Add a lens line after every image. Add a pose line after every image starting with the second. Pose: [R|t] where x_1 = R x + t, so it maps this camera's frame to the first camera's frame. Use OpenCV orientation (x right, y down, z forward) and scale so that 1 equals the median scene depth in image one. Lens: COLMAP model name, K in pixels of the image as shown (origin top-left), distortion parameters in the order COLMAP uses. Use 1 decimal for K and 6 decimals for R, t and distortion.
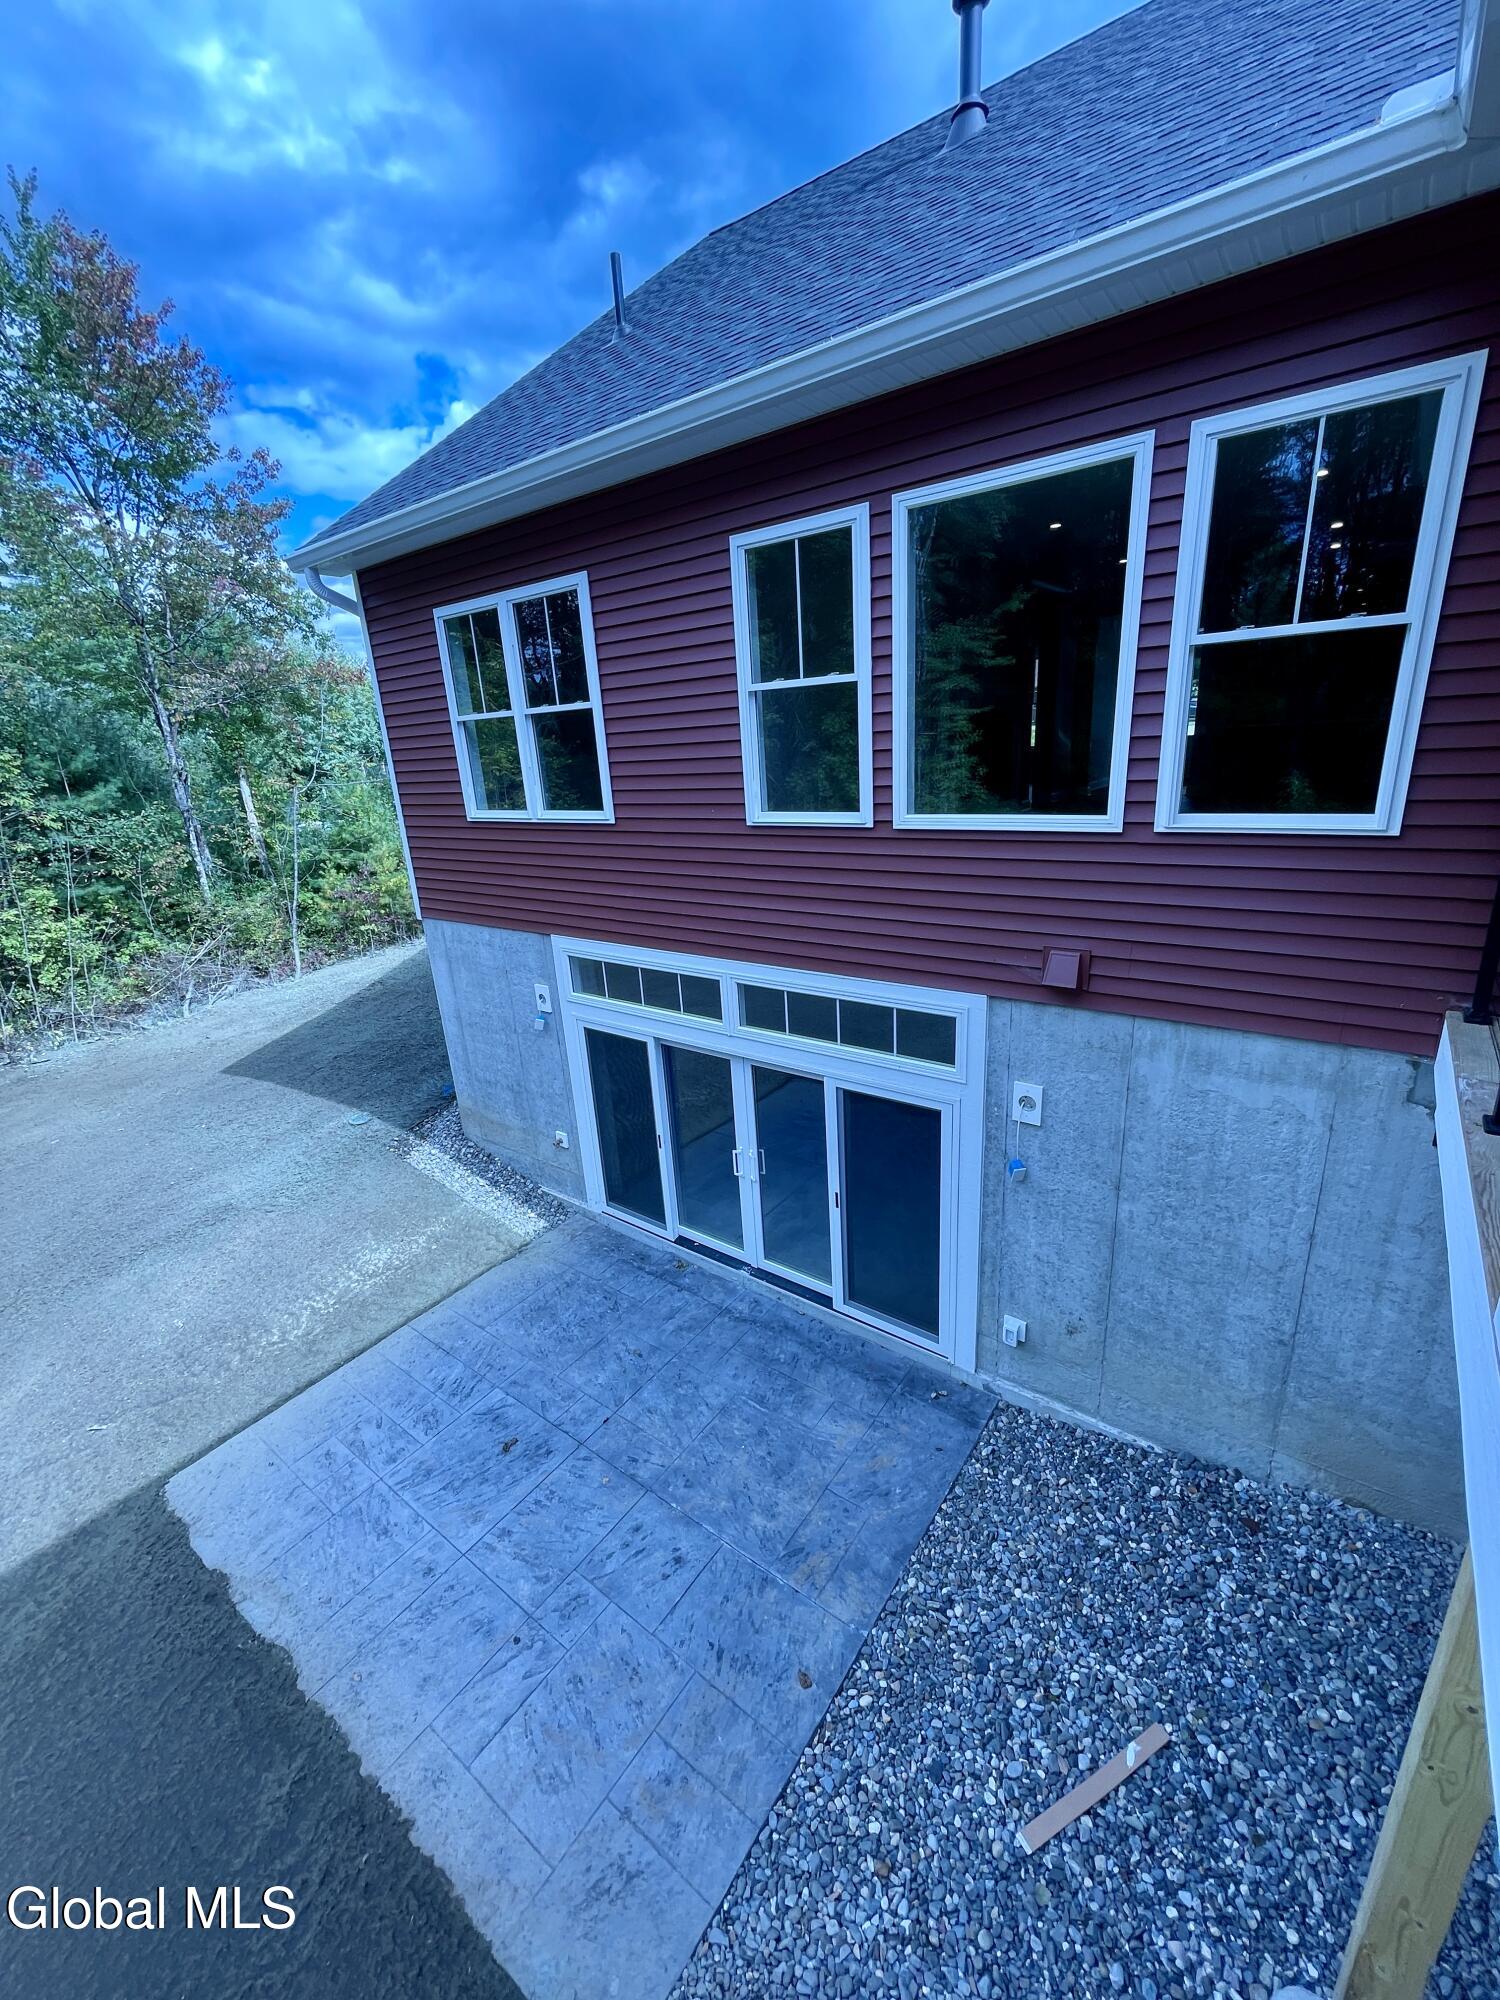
lens RADIAL K [[809.3, 0, 758.6], [0, 809.3, 998.7], [0, 0, 1]] dist [-0.002810, -0.000379]
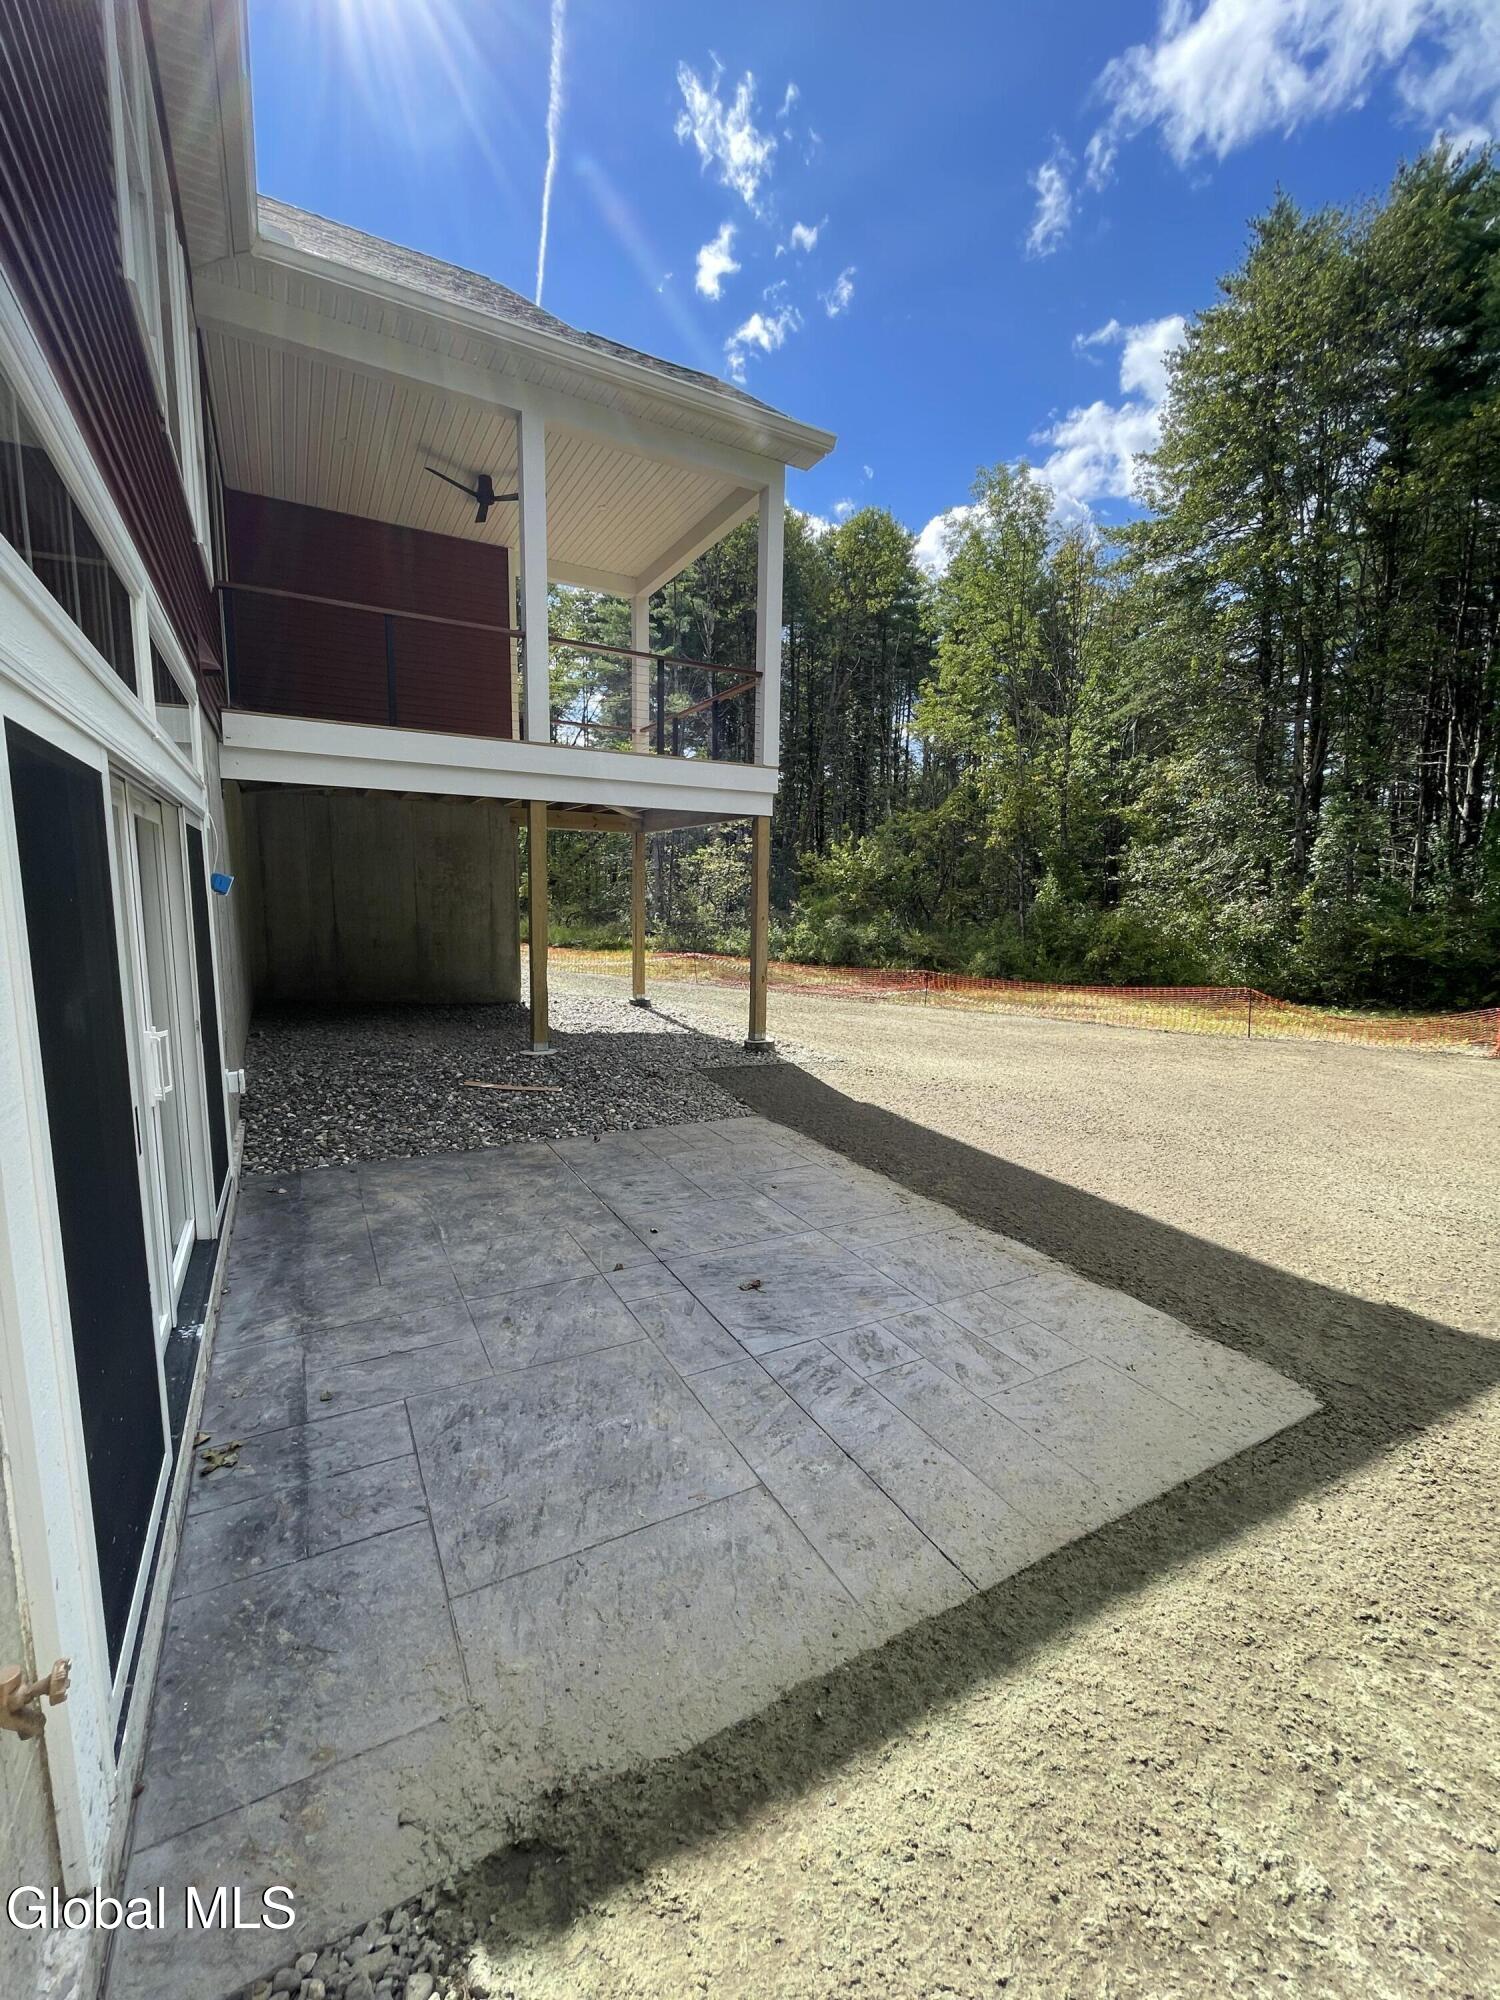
lens RADIAL K [[809.3, 0, 758.6], [0, 809.3, 998.7], [0, 0, 1]] dist [-0.002810, -0.000379]
pose [[-0.915601, -0.008210, 0.402005, -0.687357], [0.161516, 0.908074, 0.386412, 0.075269], [-0.368223, 0.418729, -0.830107, 1.713275]]
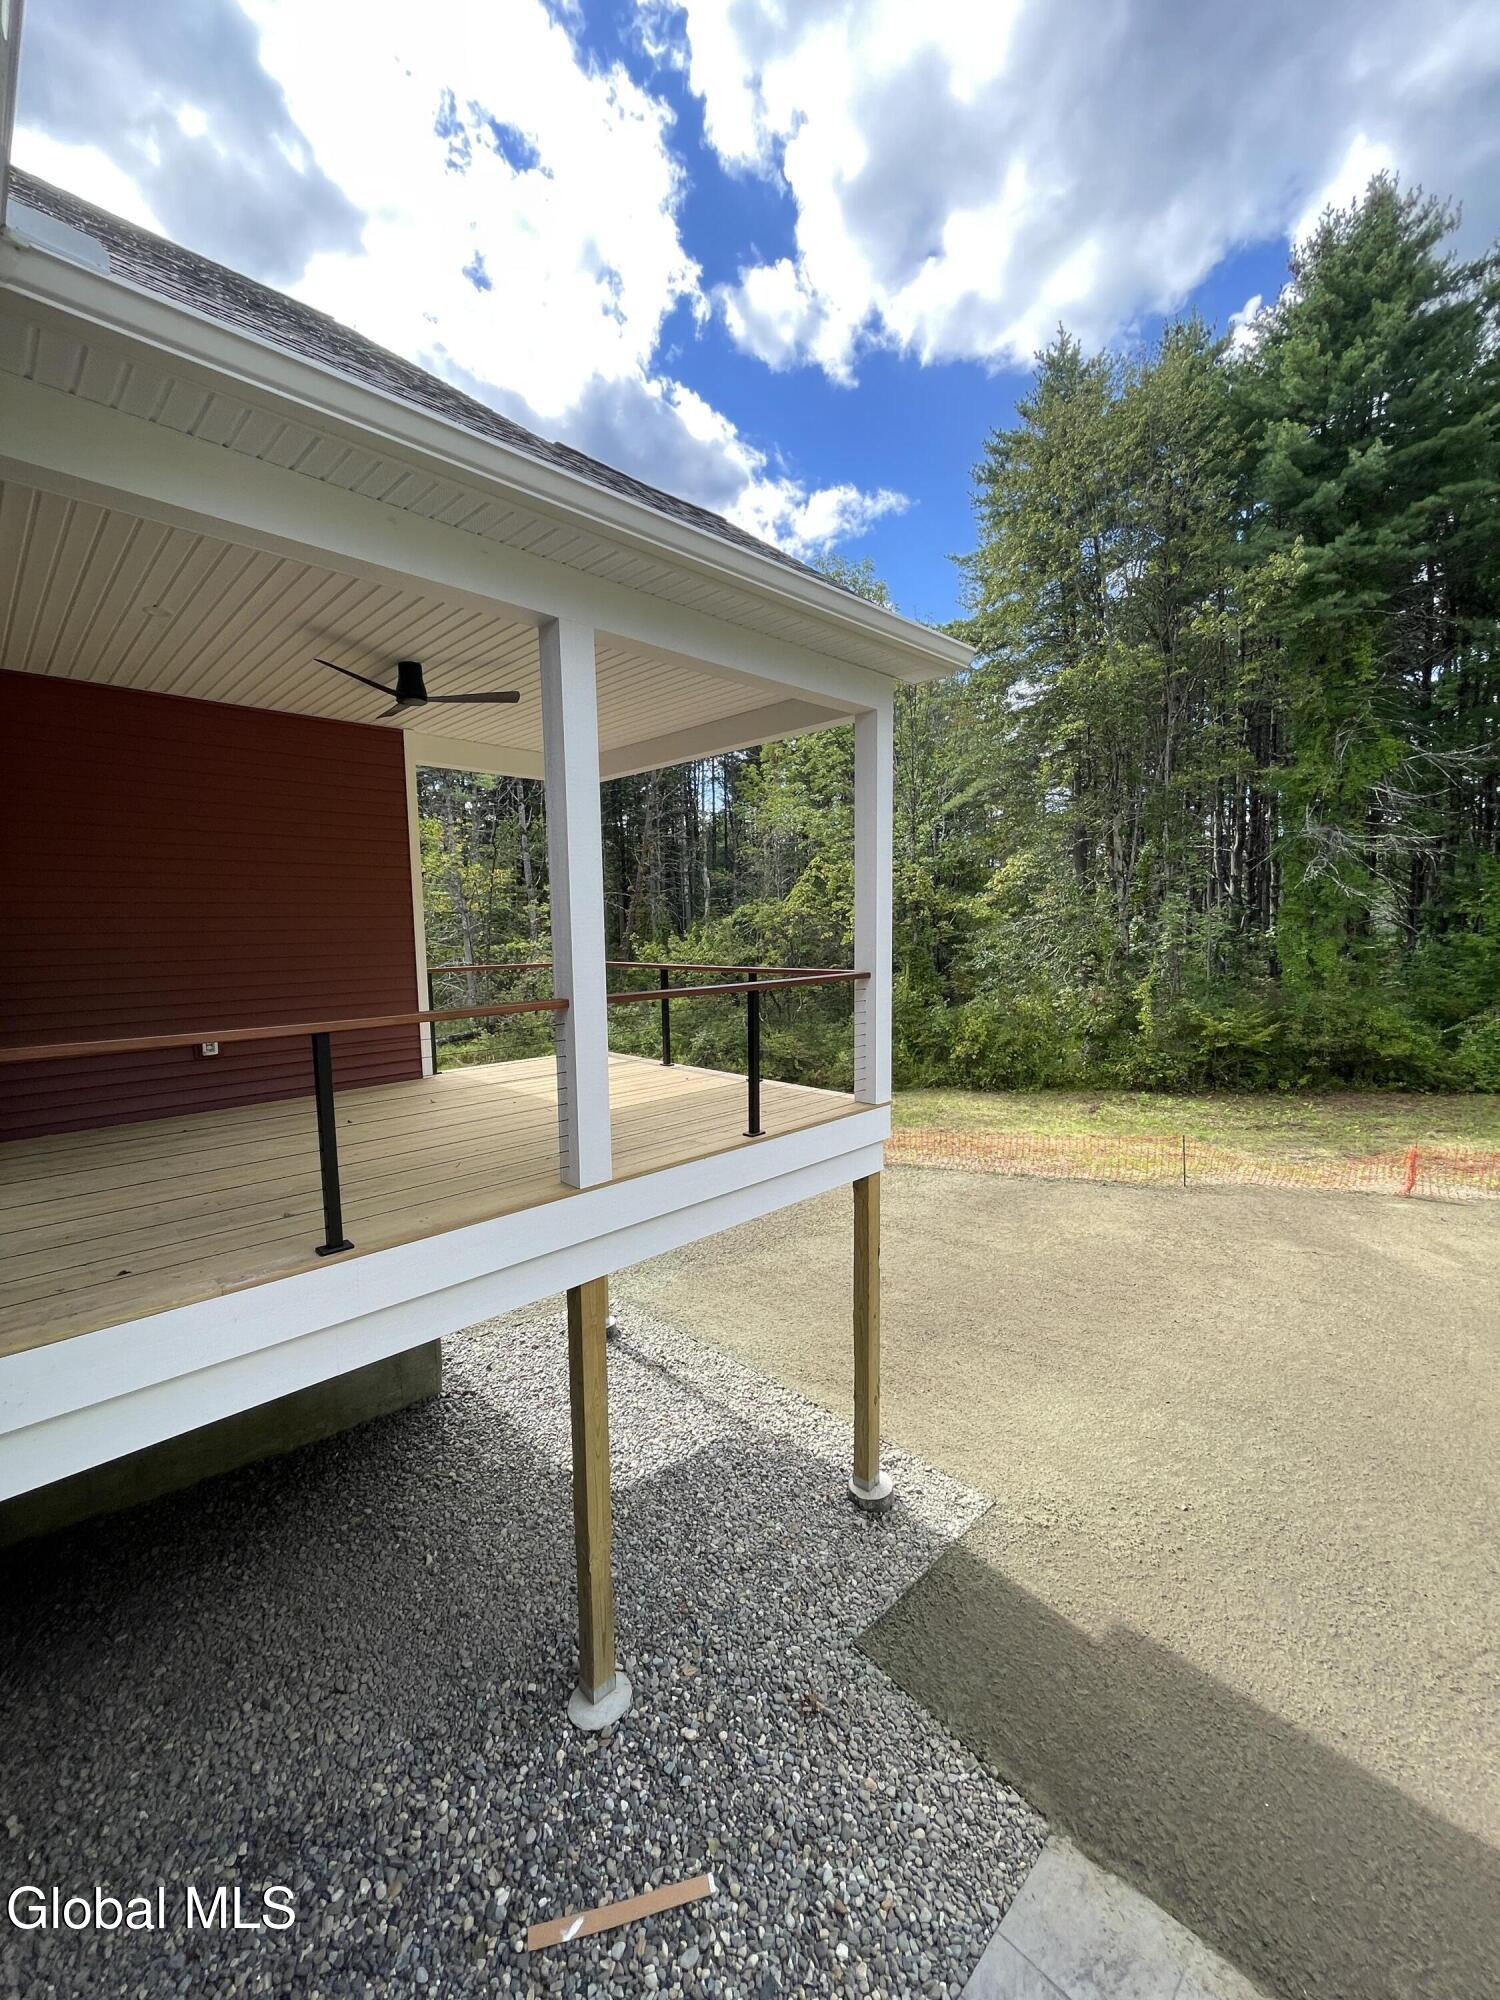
lens RADIAL K [[809.3, 0, 758.6], [0, 809.3, 998.7], [0, 0, 1]] dist [-0.002810, -0.000379]
pose [[-0.986739, 0.061135, 0.150361, 0.016445], [0.115483, 0.915378, 0.385676, -0.340860], [-0.114059, 0.397926, -0.910300, 1.059231]]
